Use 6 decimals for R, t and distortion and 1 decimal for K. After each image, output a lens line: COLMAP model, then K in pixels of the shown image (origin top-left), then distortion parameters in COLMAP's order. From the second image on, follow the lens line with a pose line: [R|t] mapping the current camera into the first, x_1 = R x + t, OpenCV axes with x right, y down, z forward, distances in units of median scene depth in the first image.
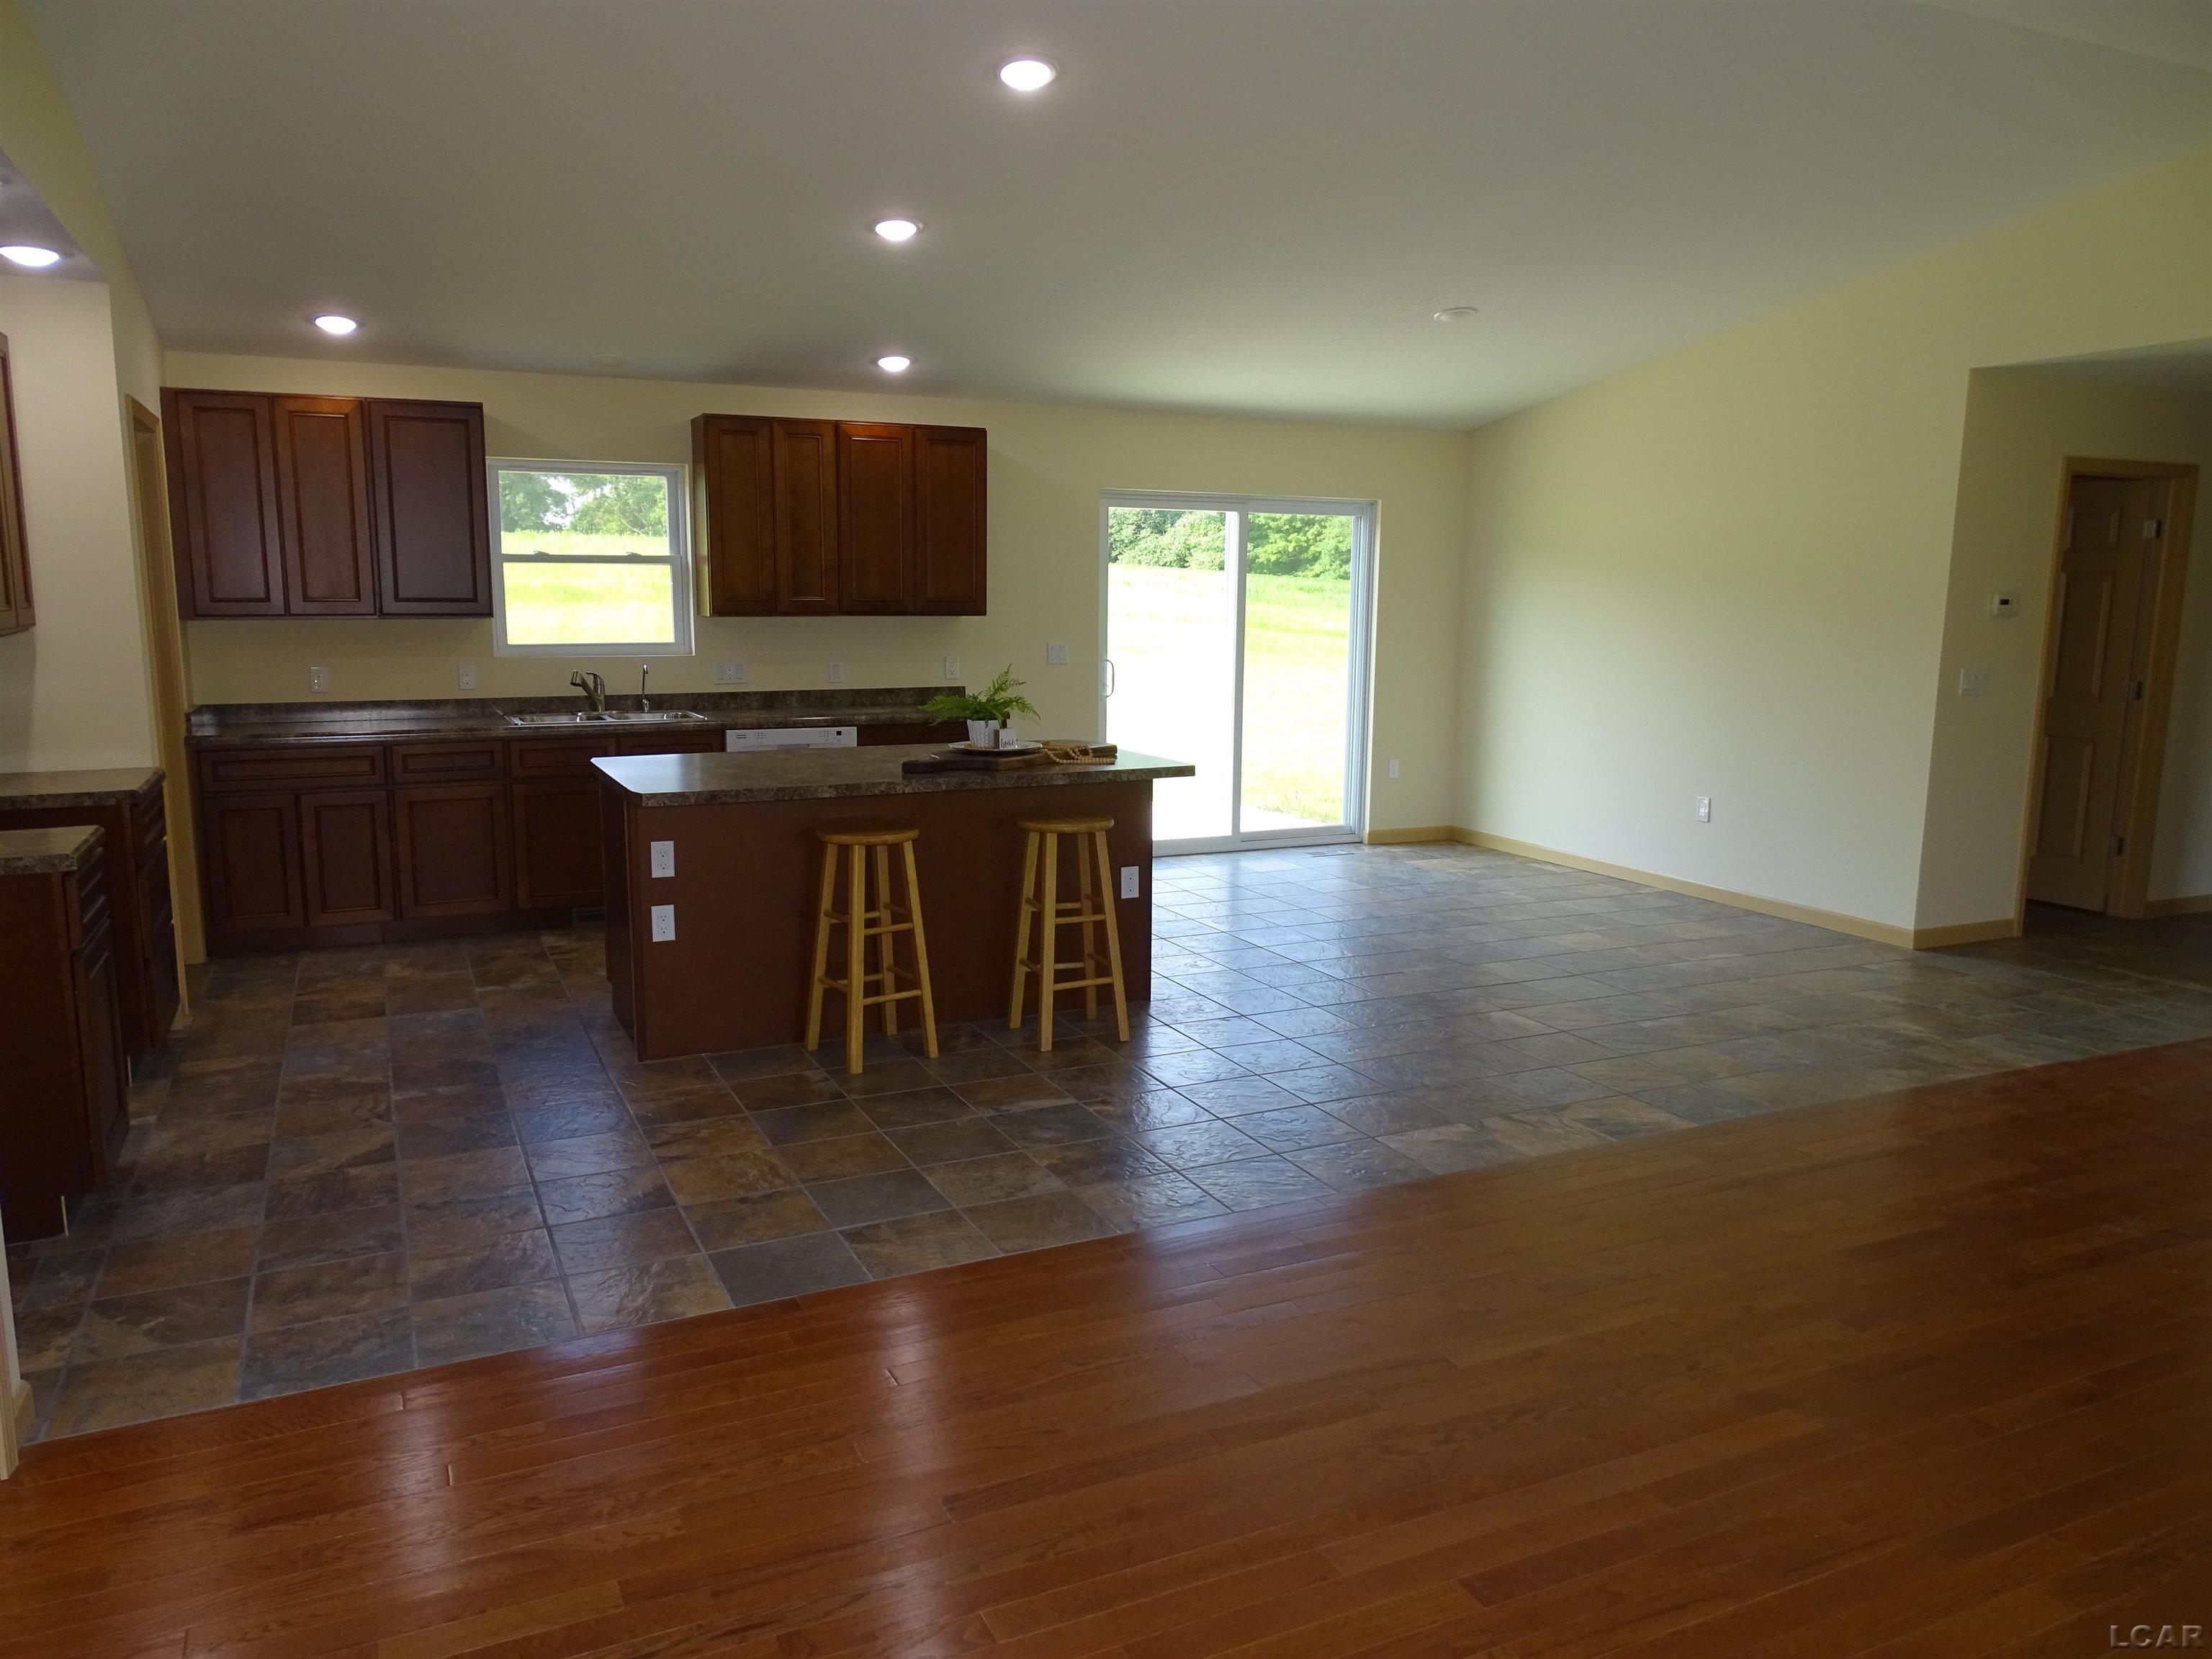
lens RADIAL K [[1569.0, 0, 1106.0], [0, 1569.0, 829.5], [0, 0, 1]] dist [0.005026, 0.000412]
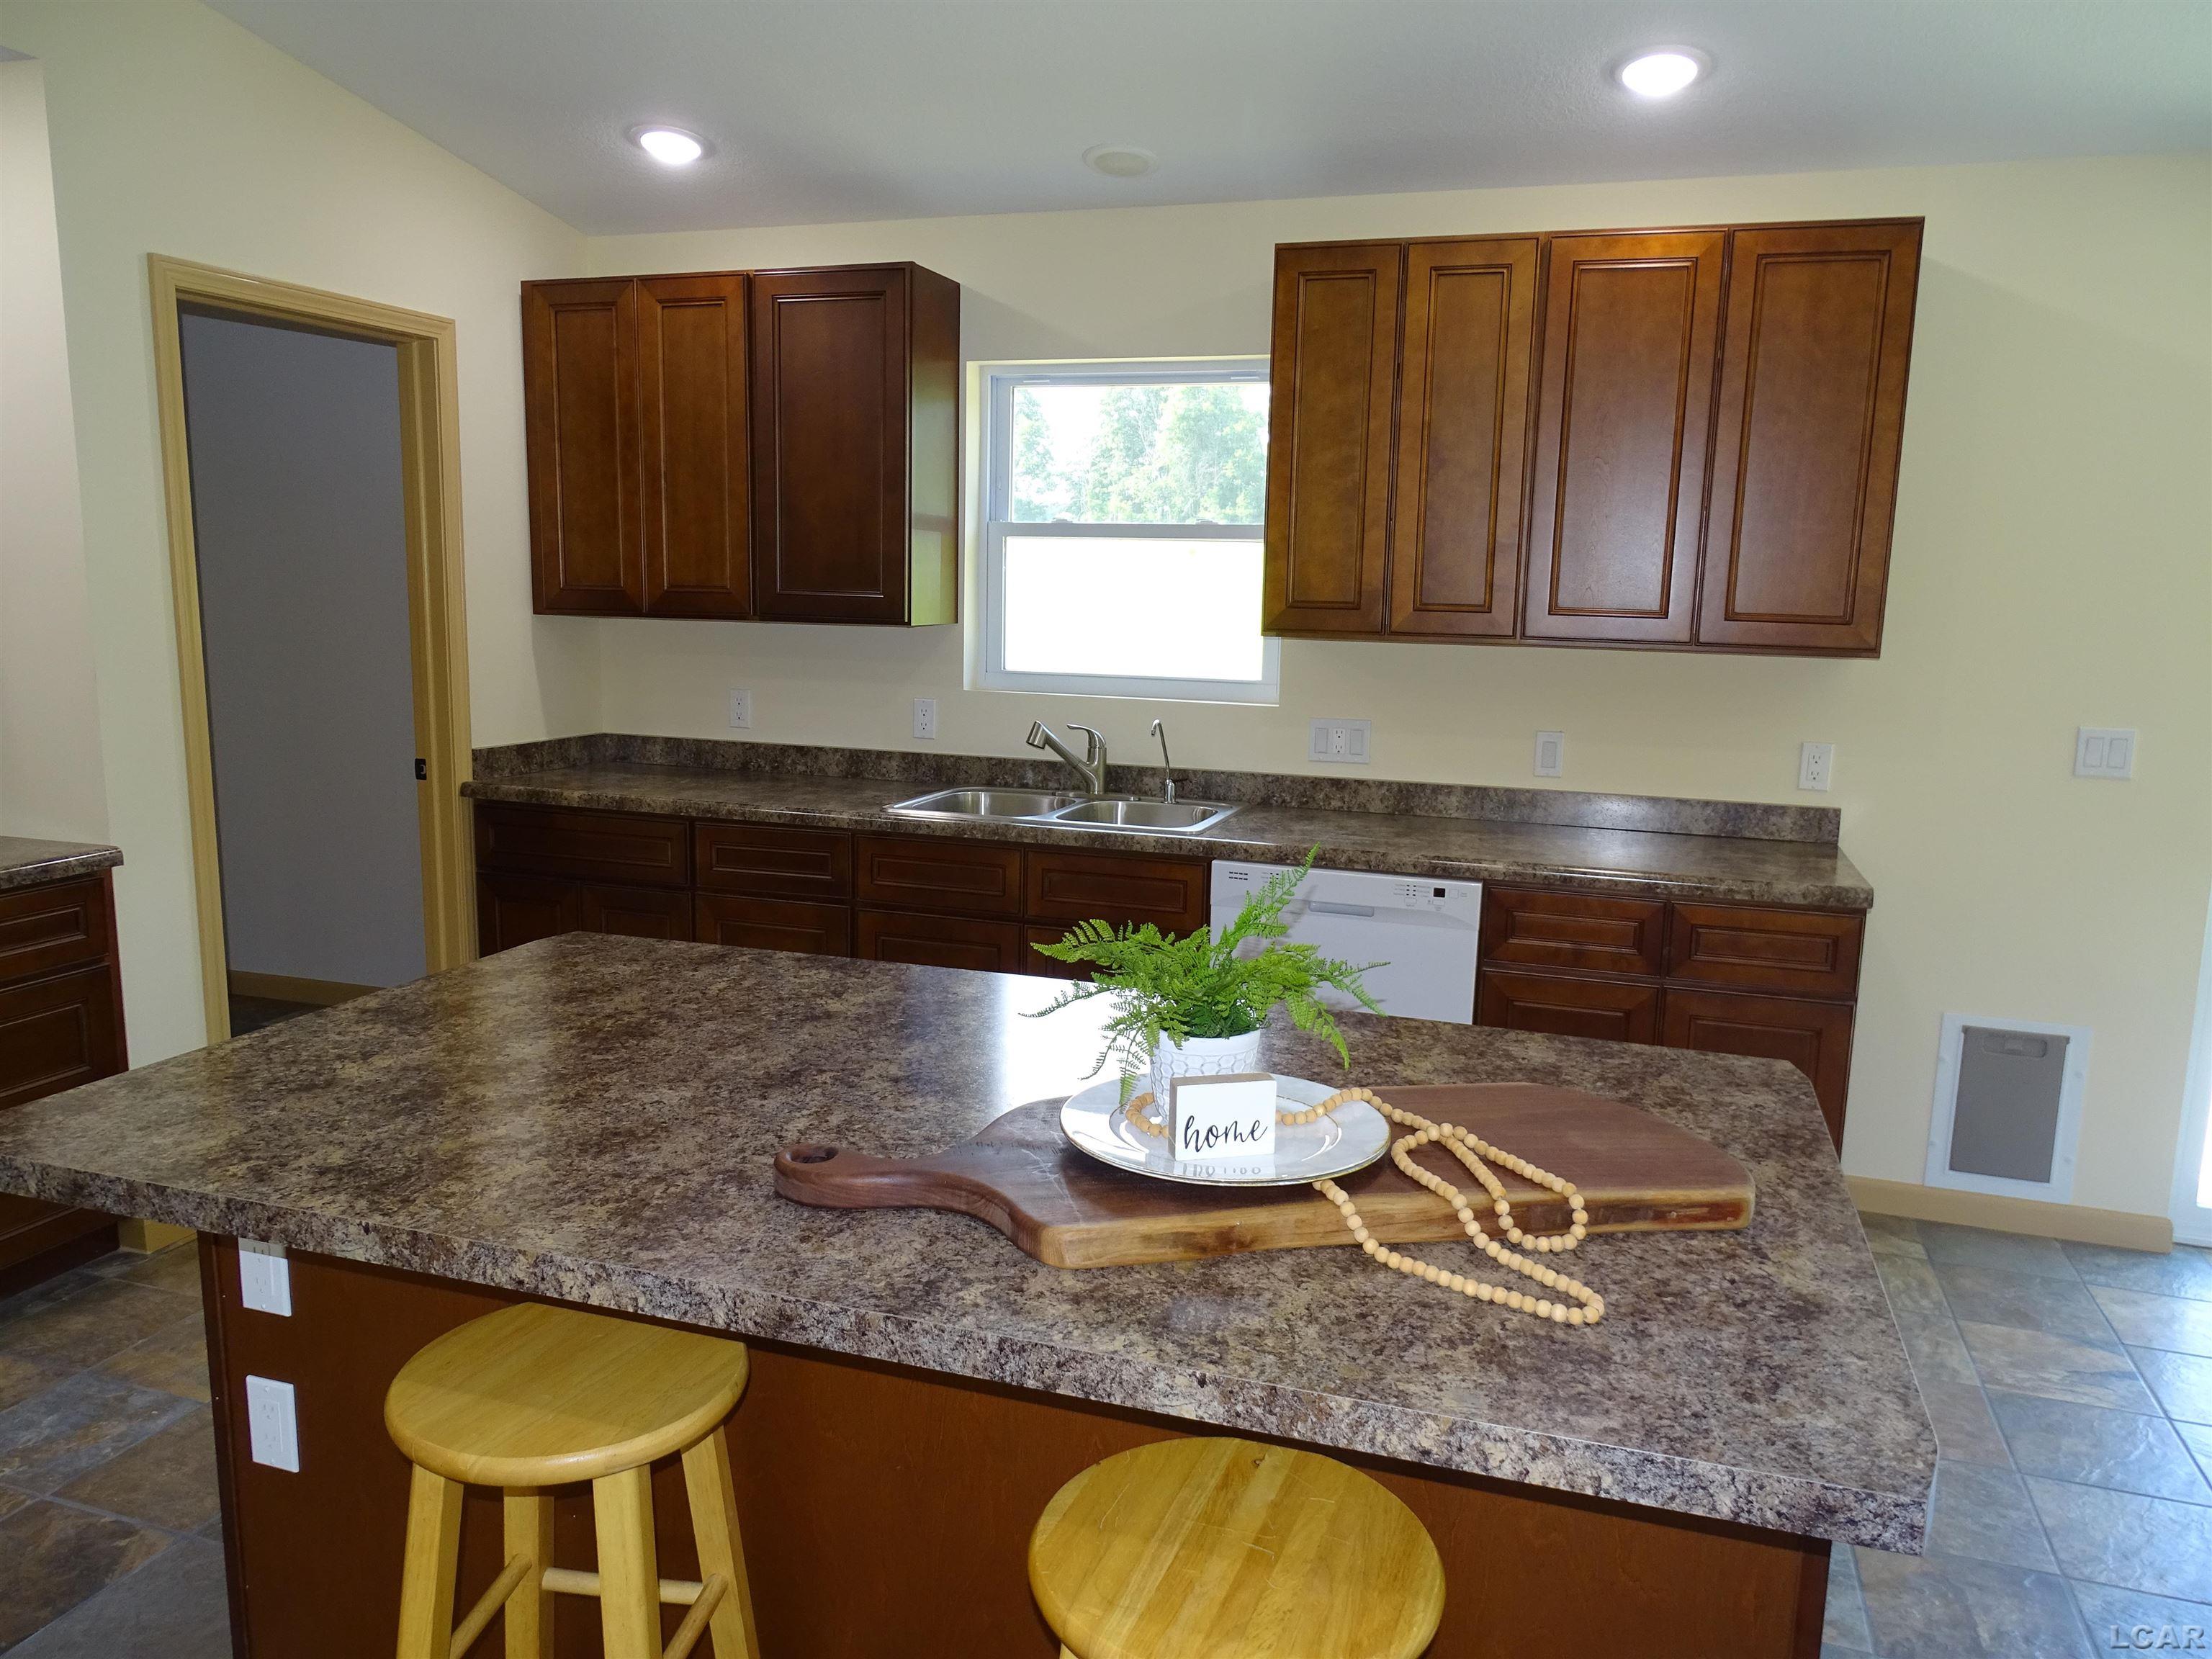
lens RADIAL K [[1564.3, 0, 1106.0], [0, 1564.3, 829.5], [0, 0, 1]] dist [0.004046, 0.003562]
pose [[0.725940, 0.118312, -0.677505, 0.071929], [-0.126549, 0.991251, 0.037505, -0.083238], [0.676015, 0.058511, 0.734561, 0.572371]]
